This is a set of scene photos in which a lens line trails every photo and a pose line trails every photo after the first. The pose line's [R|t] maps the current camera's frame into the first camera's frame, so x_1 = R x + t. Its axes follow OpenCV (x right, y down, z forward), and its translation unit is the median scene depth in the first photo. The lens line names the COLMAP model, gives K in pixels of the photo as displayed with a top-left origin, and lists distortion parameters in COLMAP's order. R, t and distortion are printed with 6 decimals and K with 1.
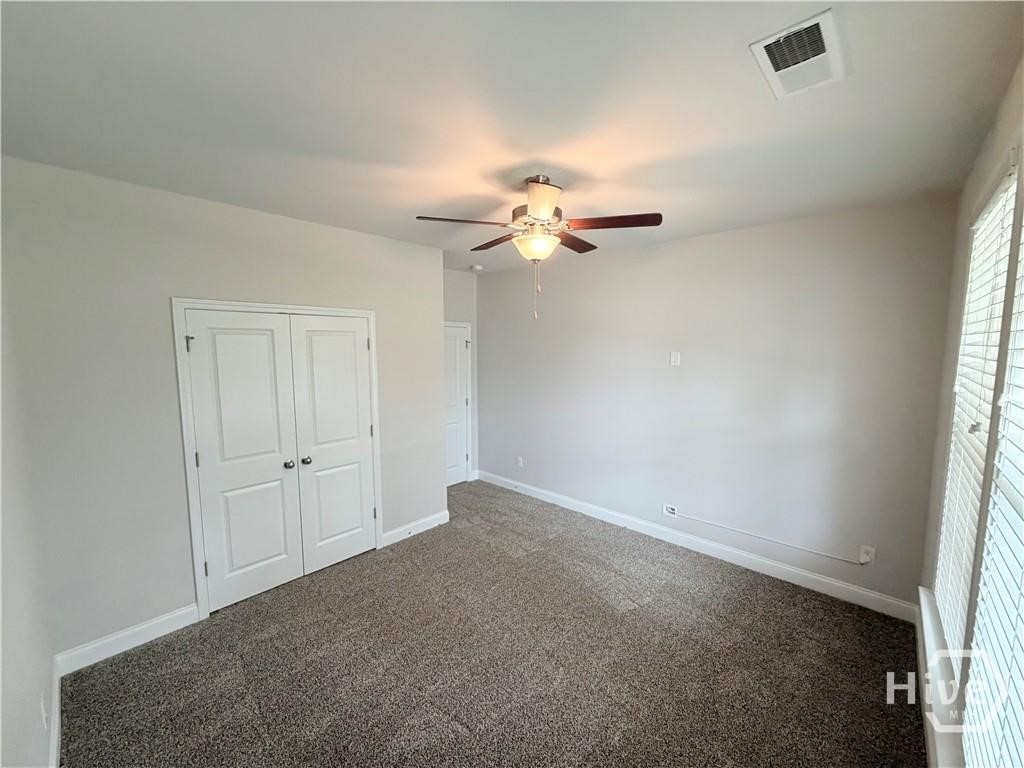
lens RADIAL K [[407.3, 0, 509.5], [0, 407.3, 385.0], [0, 0, 1]] dist [0.000441, 0.000283]
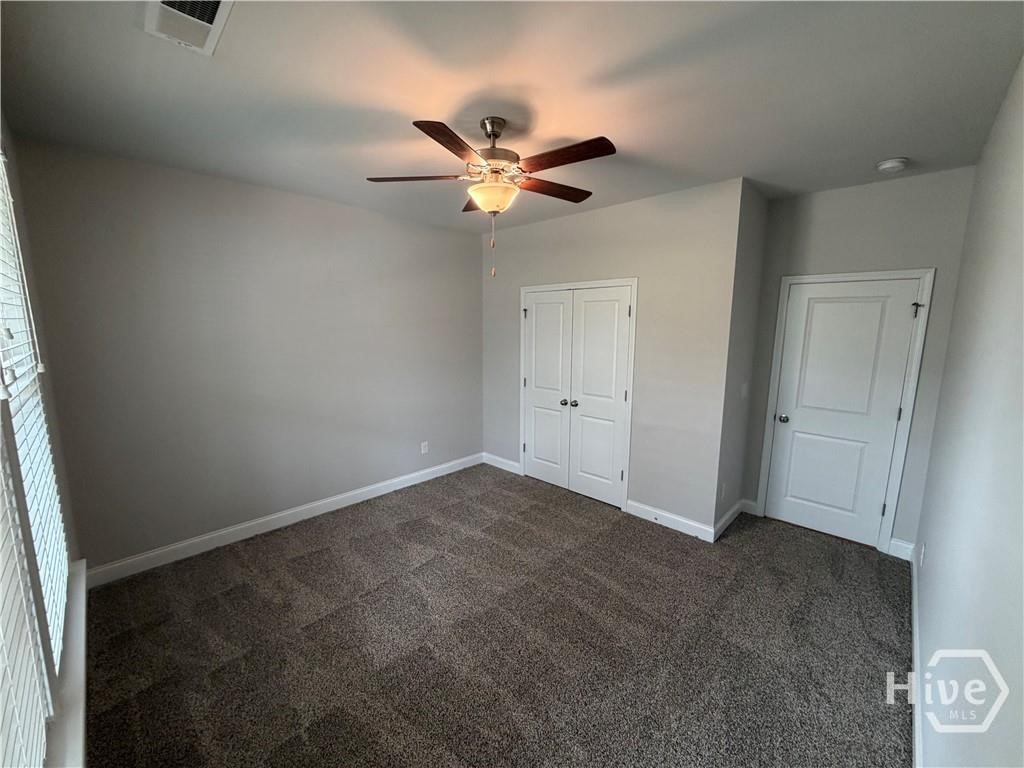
lens RADIAL K [[407.3, 0, 509.5], [0, 407.3, 385.0], [0, 0, 1]] dist [0.000441, 0.000283]
pose [[-0.022982, 0.148232, -0.988685, 0.710785], [-0.102897, 0.983344, 0.149823, -0.041190], [0.994427, 0.105176, -0.007346, 0.734887]]
